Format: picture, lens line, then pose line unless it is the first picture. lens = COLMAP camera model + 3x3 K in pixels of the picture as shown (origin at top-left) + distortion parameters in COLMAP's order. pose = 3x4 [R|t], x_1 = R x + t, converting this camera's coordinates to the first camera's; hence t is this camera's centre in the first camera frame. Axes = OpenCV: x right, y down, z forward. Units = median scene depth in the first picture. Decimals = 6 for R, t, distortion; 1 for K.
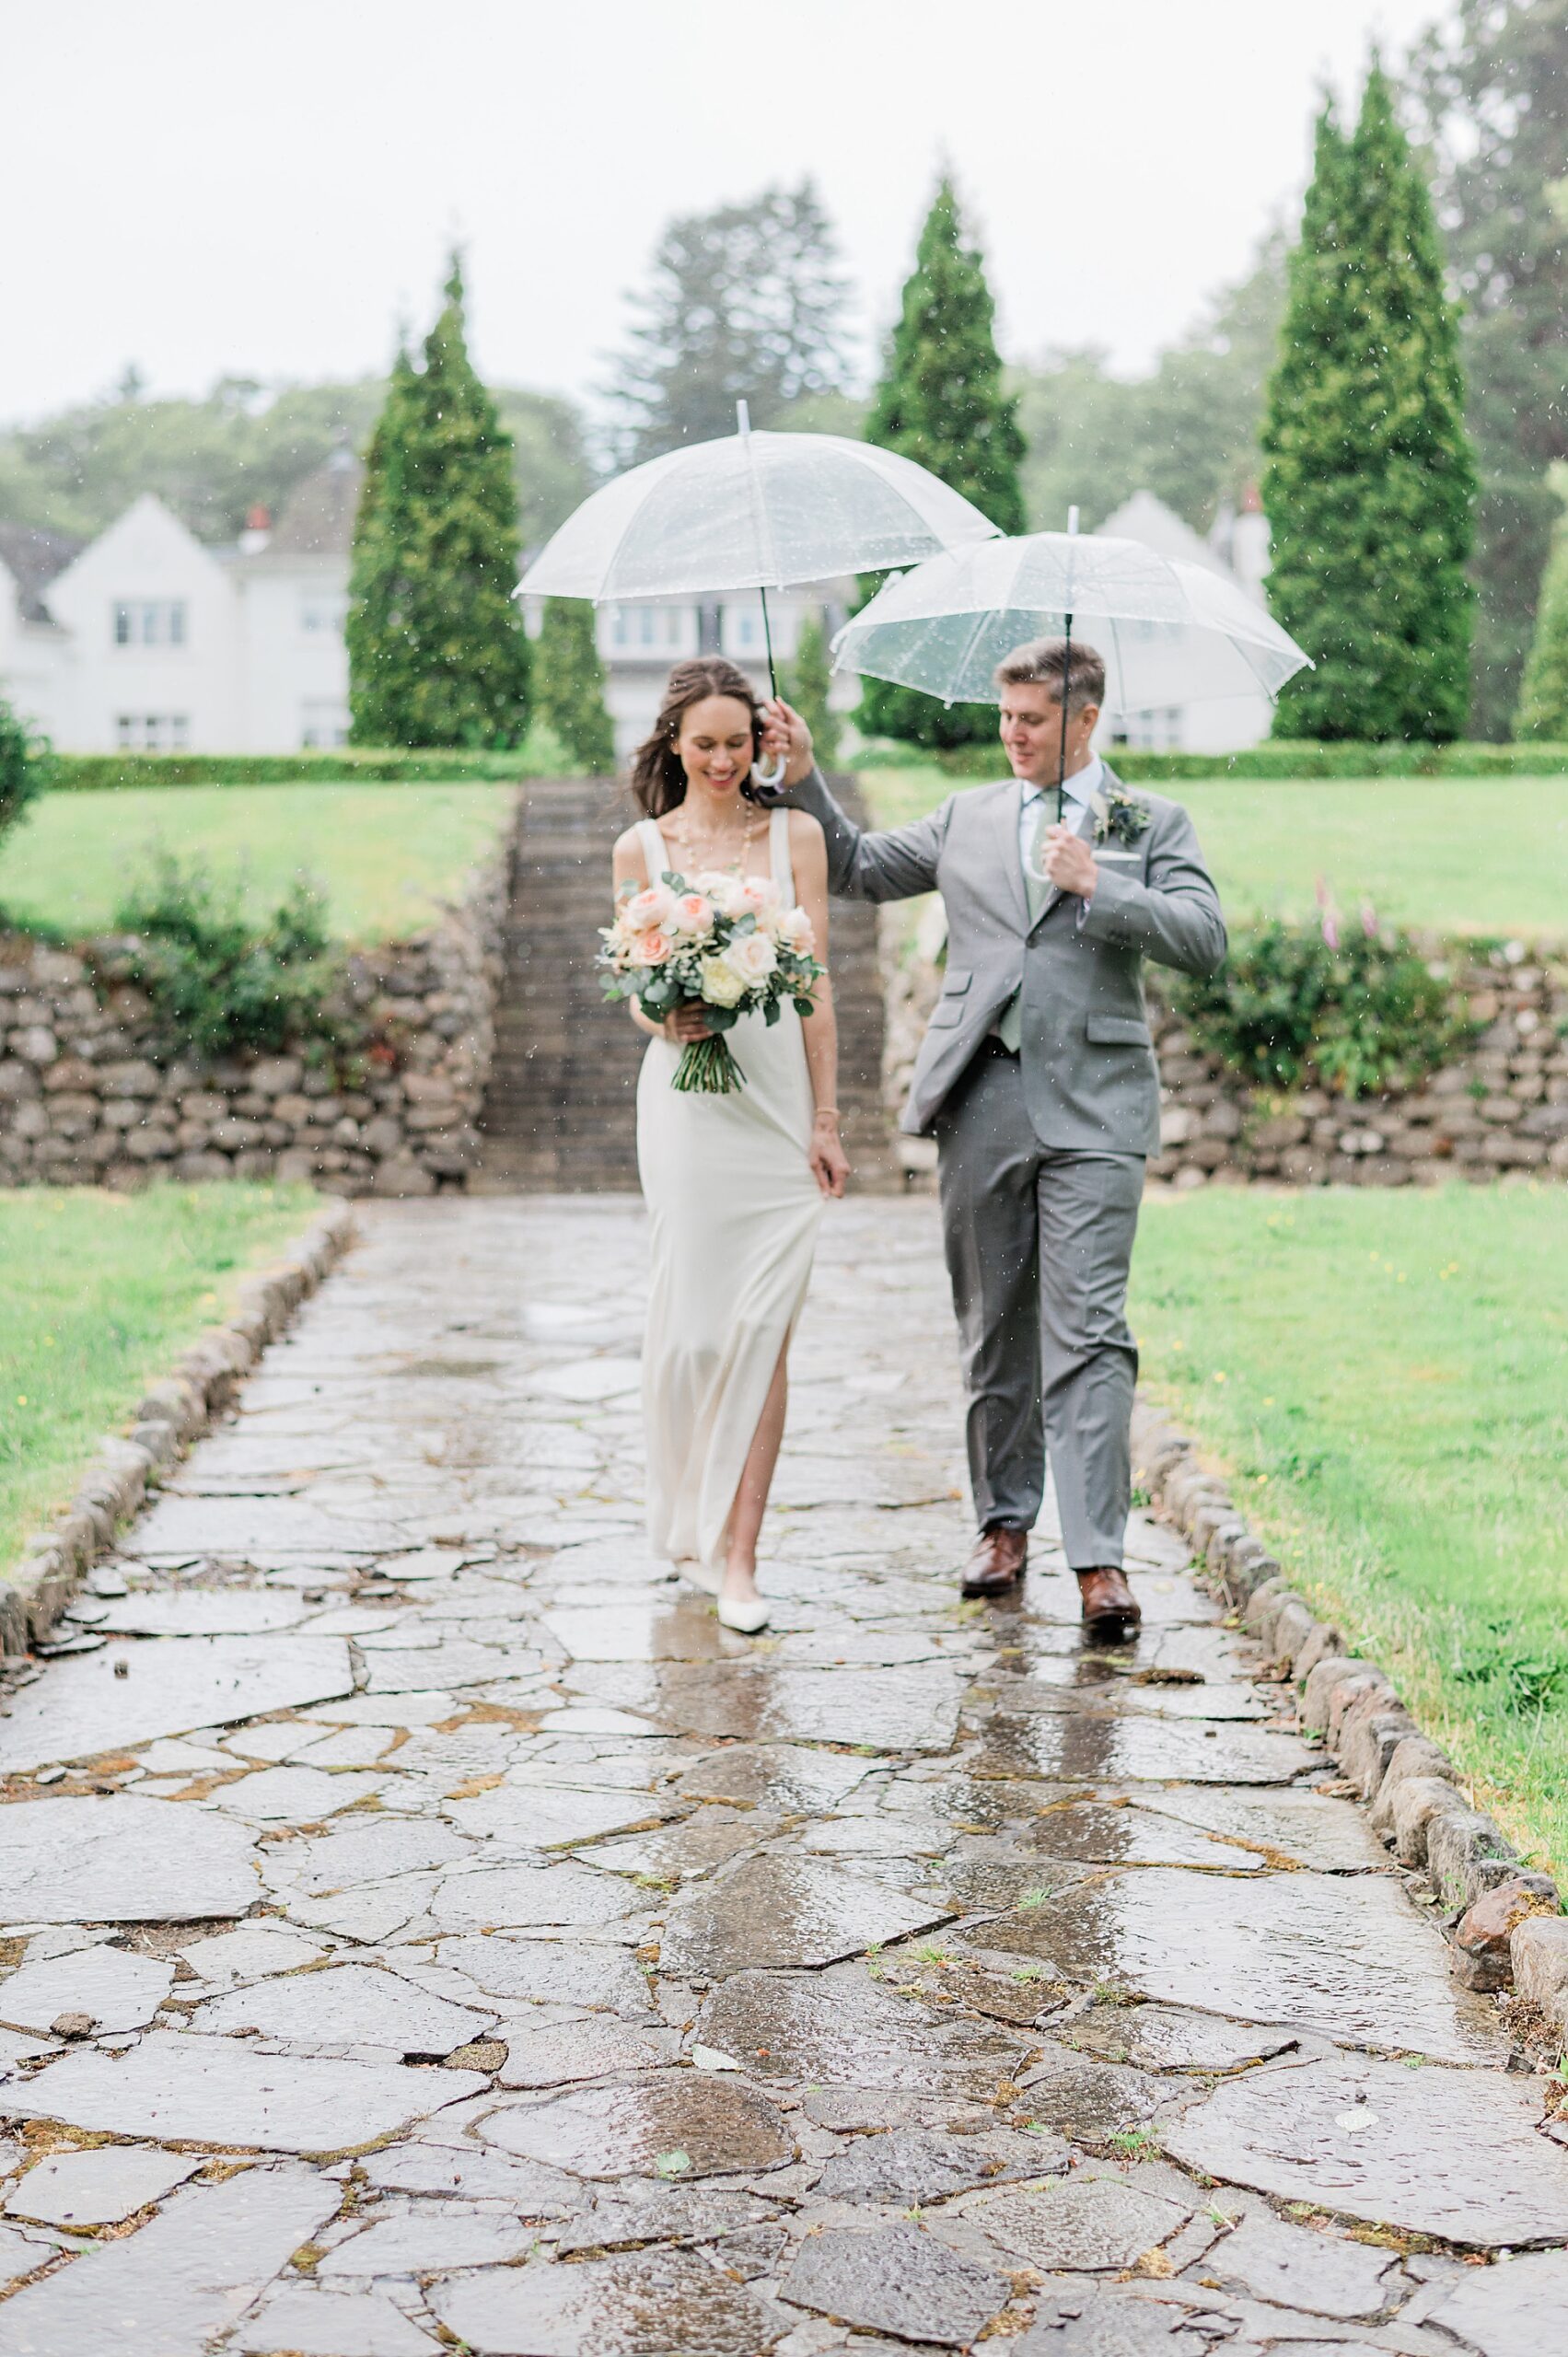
lens RADIAL K [[3825.9, 0, 784.0], [0, 3825.9, 1178.5], [0, 0, 1]] dist [-0.361158, 1.446396]
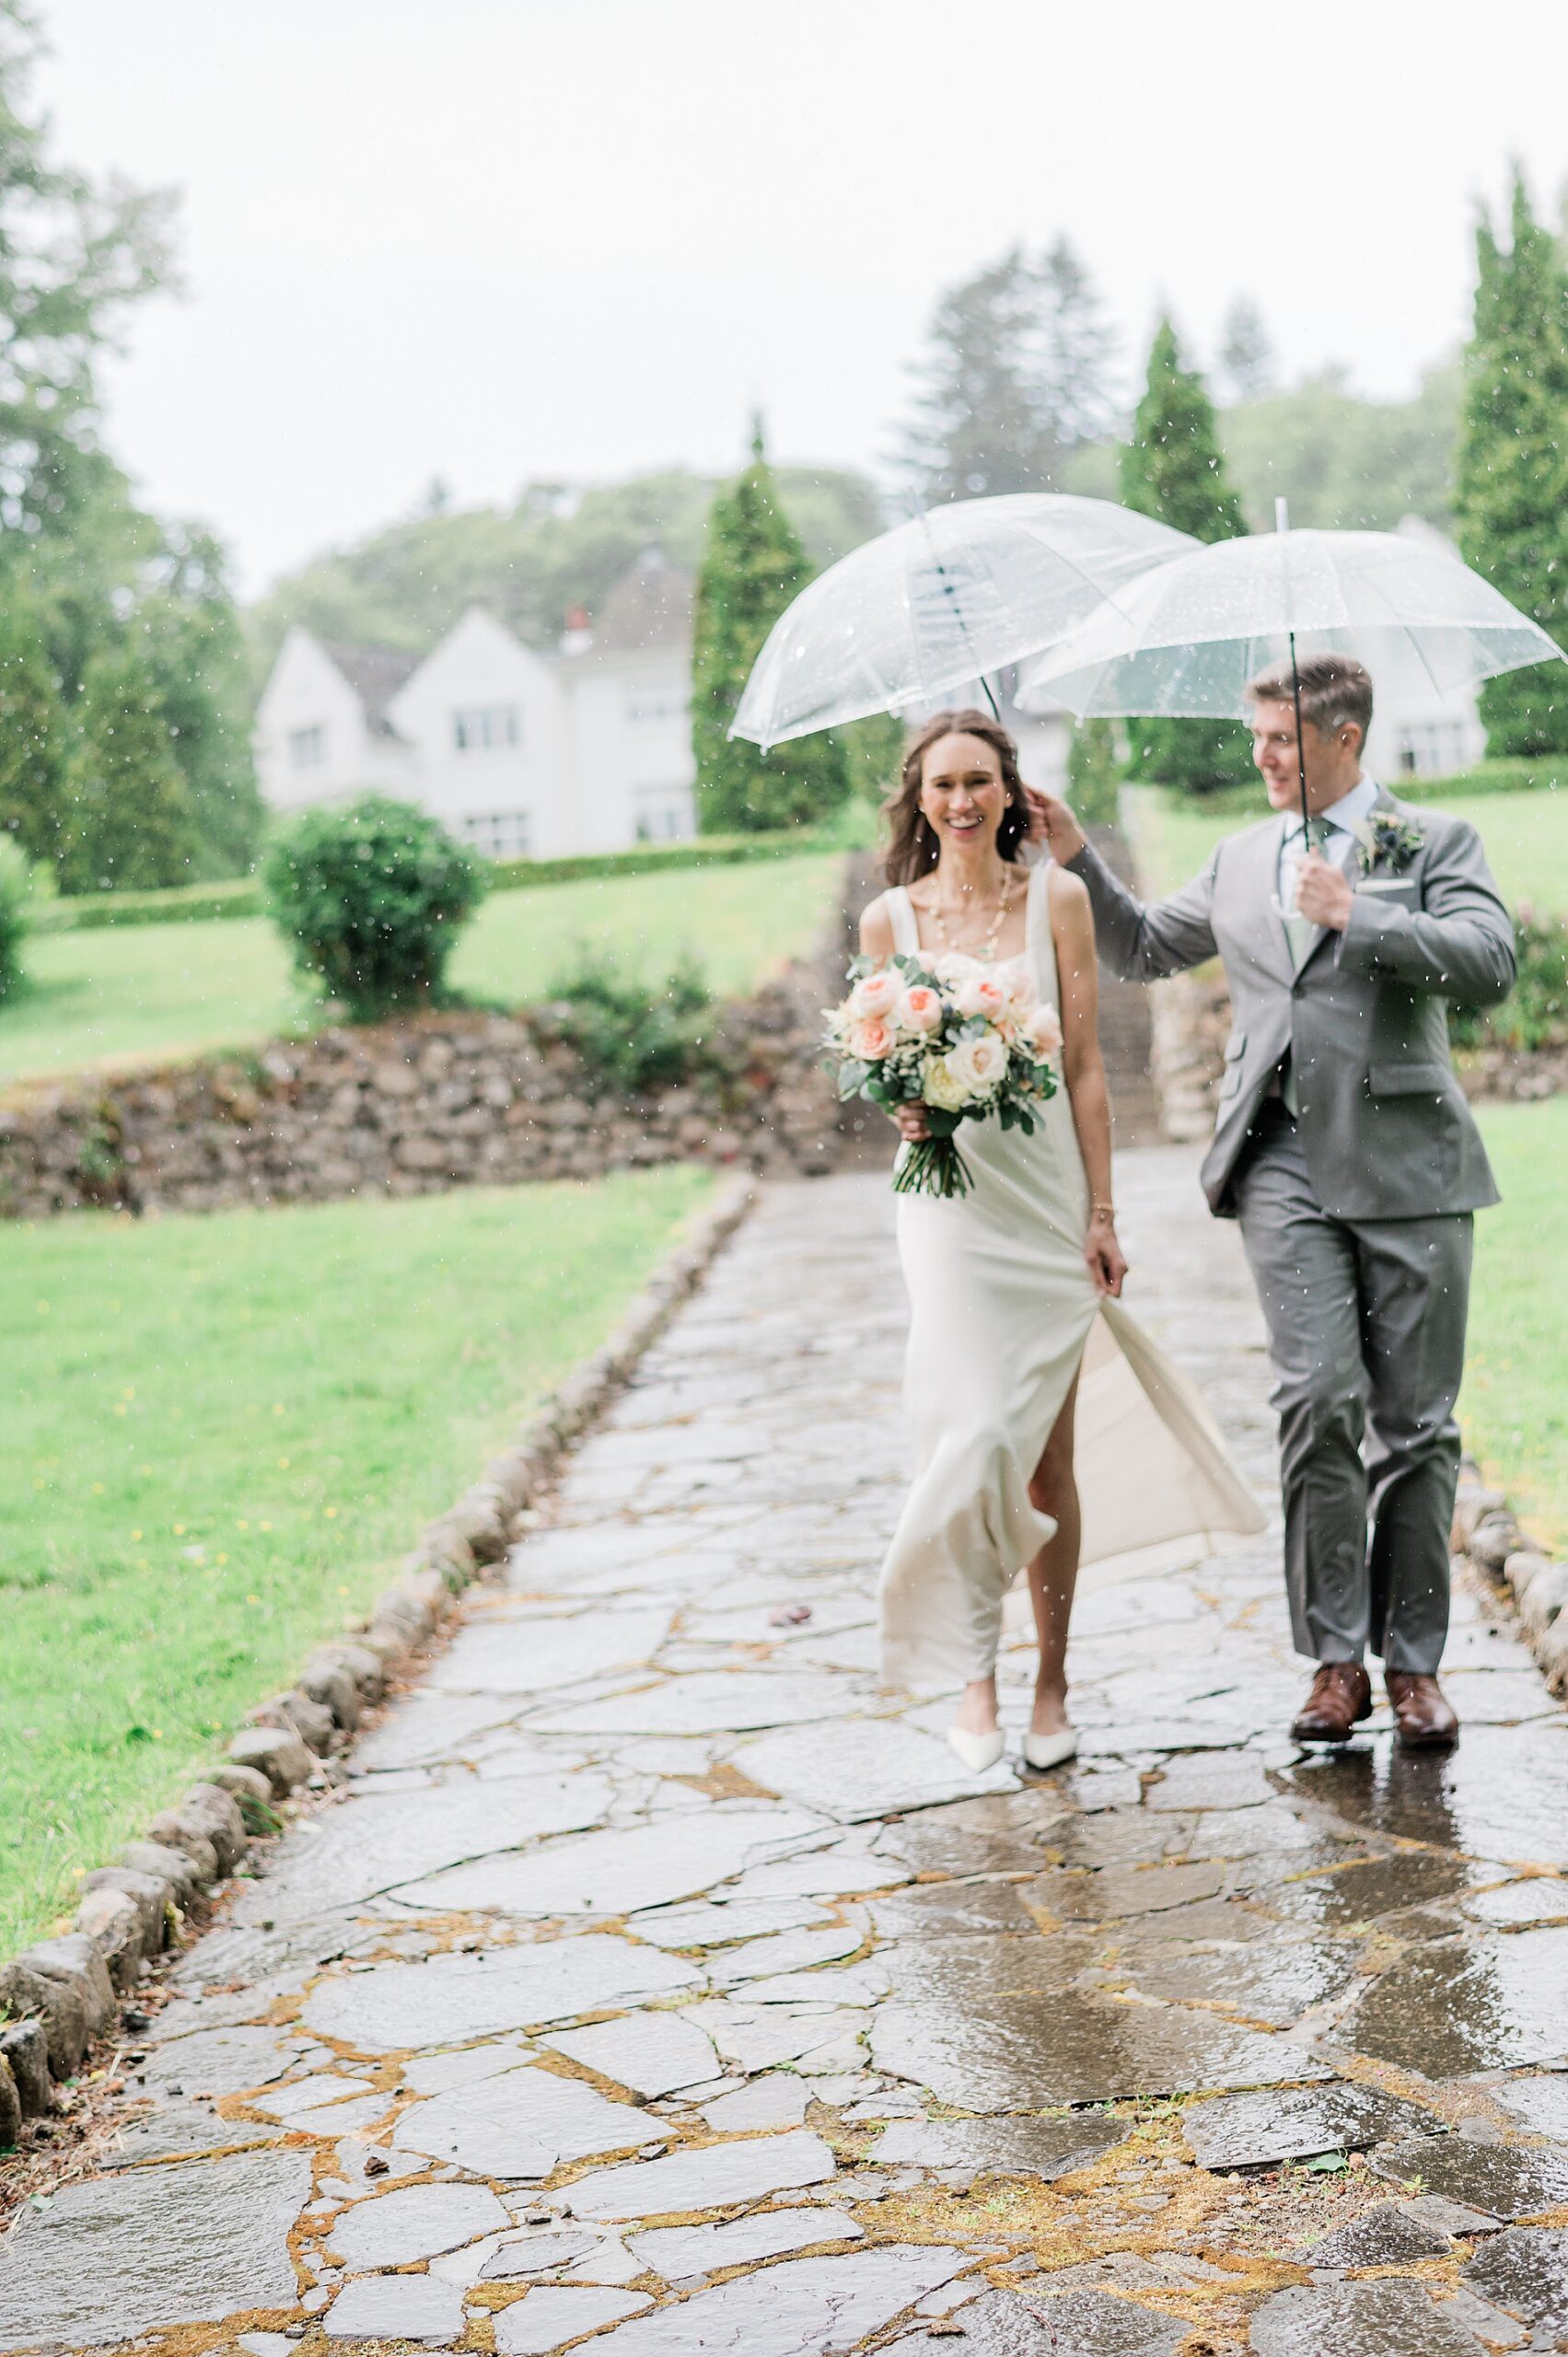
lens RADIAL K [[3825.9, 0, 784.0], [0, 3825.9, 1178.5], [0, 0, 1]] dist [-0.361158, 1.446396]
pose [[0.992345, -0.082303, -0.092073, 0.011912], [0.081066, 0.996562, -0.017104, 0.015165], [0.093164, 0.009509, 0.995605, -0.184871]]
